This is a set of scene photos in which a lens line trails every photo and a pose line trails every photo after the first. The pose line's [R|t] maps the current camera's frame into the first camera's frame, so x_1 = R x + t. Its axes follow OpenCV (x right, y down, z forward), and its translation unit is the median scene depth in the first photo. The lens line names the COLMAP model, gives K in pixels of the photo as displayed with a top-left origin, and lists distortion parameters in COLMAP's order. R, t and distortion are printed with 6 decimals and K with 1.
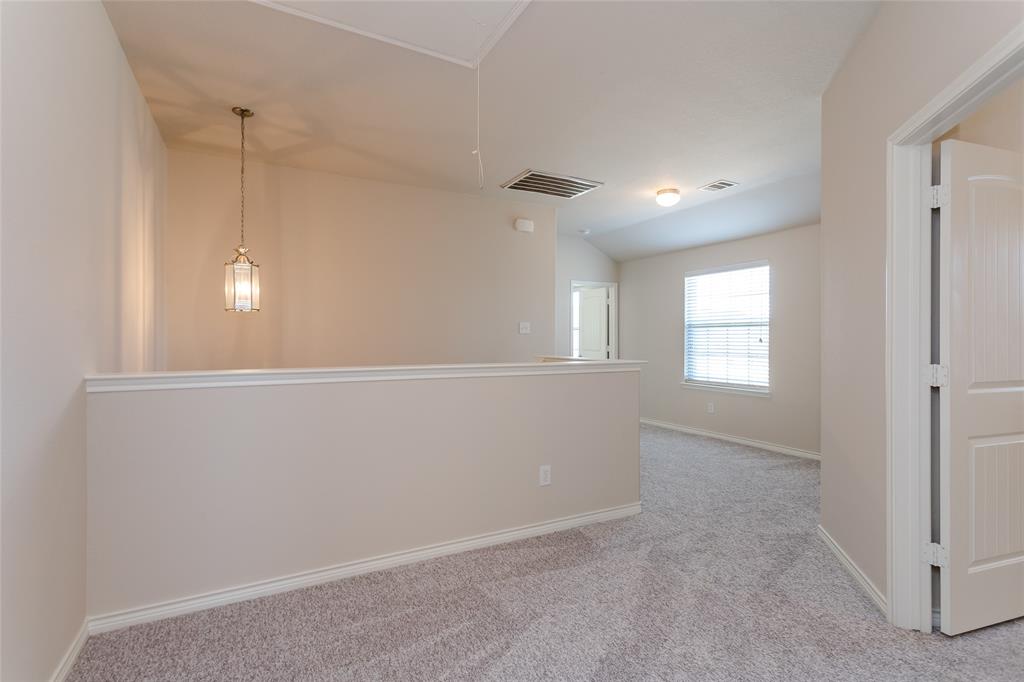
lens RADIAL K [[484.0, 0, 509.3], [0, 484.0, 340.3], [0, 0, 1]] dist [-0.000645, 0.000477]
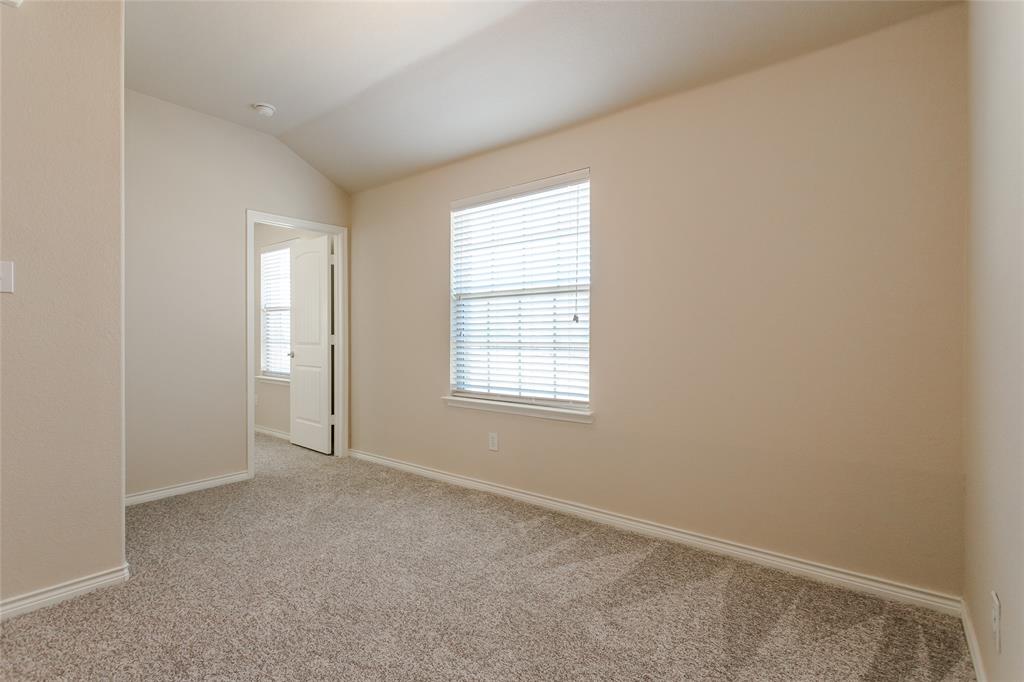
lens RADIAL K [[484.0, 0, 516.6], [0, 484.0, 339.9], [0, 0, 1]] dist [-0.000645, 0.000477]
pose [[0.909303, 0.000359, 0.416134, 0.213710], [0.000373, 0.999999, -0.001679, 0.023471], [-0.416134, 0.001682, 0.909302, 0.490756]]
